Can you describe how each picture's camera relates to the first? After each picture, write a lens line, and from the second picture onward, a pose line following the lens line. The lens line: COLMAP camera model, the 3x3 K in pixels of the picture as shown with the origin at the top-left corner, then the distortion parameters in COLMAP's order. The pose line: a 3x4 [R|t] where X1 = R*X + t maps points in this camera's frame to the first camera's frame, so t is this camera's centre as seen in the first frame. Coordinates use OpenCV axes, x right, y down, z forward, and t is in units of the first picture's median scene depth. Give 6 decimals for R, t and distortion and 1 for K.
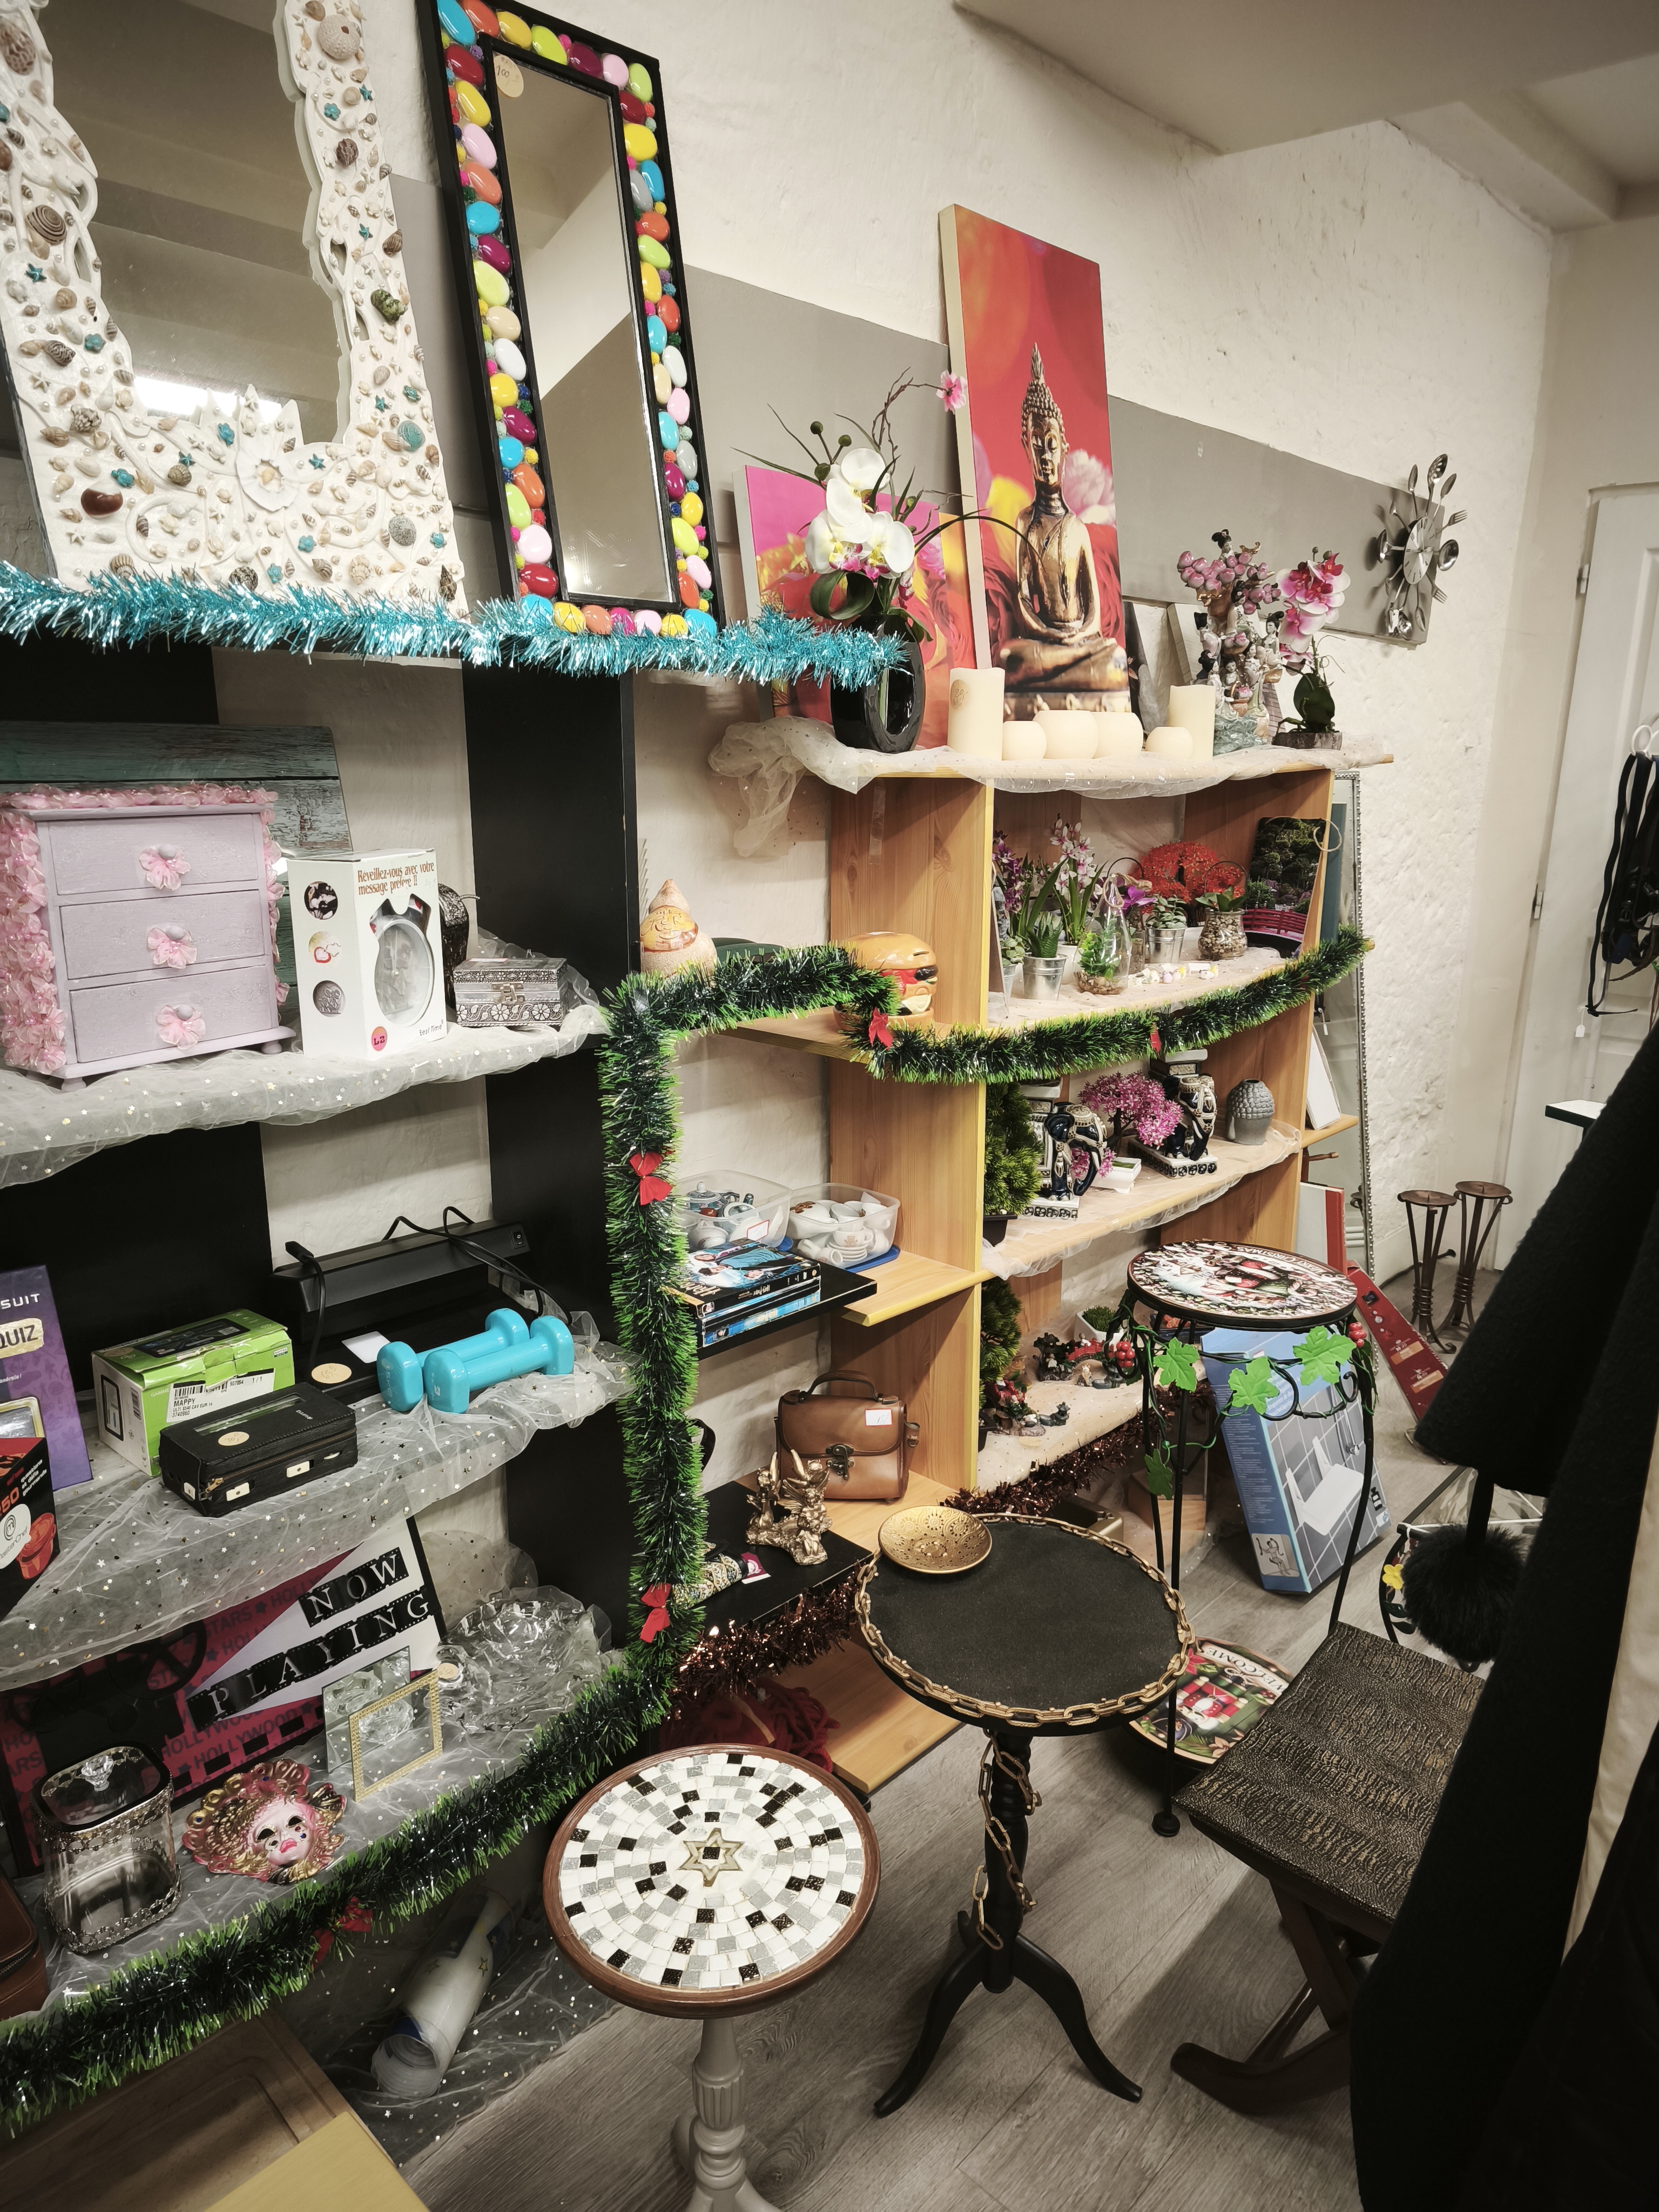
lens RADIAL K [[1467.7, 0, 843.2], [0, 1467.7, 1112.7], [0, 0, 1]] dist [0.063398, -0.047855]
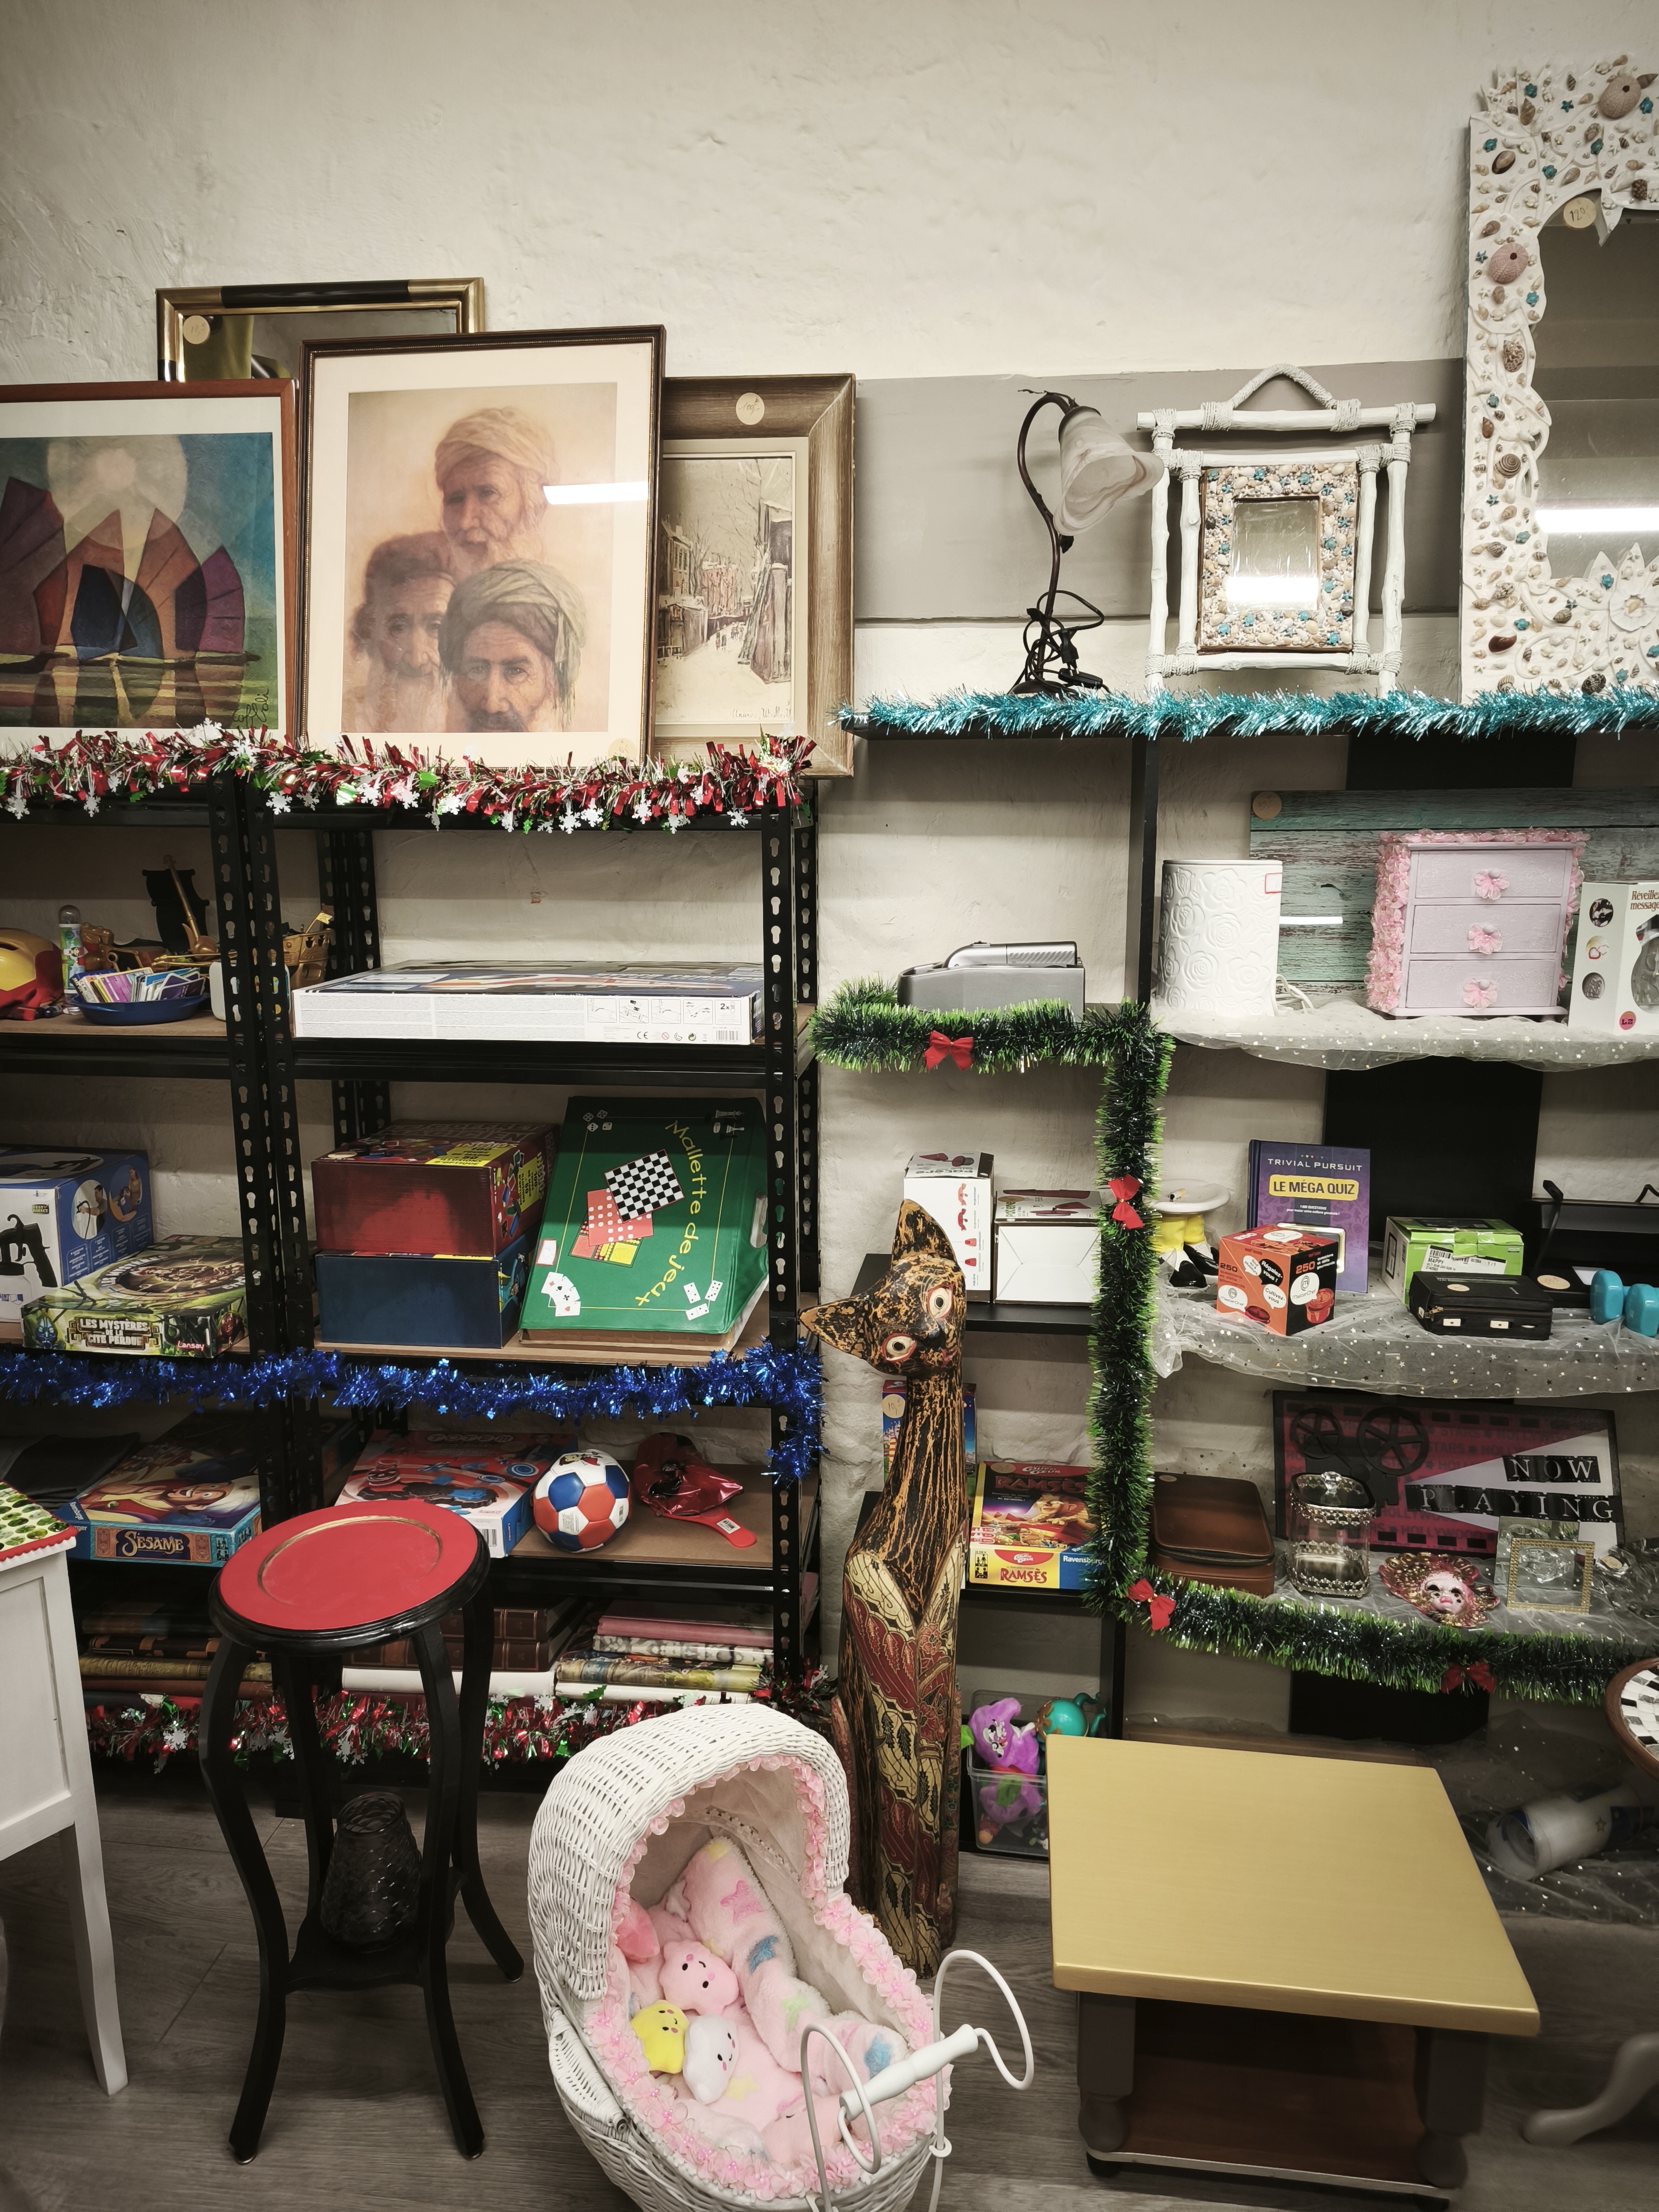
lens RADIAL K [[1467.7, 0, 833.6], [0, 1467.7, 1102.1], [0, 0, 1]] dist [0.063398, -0.047855]
pose [[0.589659, 0.145327, -0.794470, 0.338721], [-0.192731, 0.980579, 0.036325, 0.111697], [0.784320, 0.131699, 0.606216, -0.348986]]
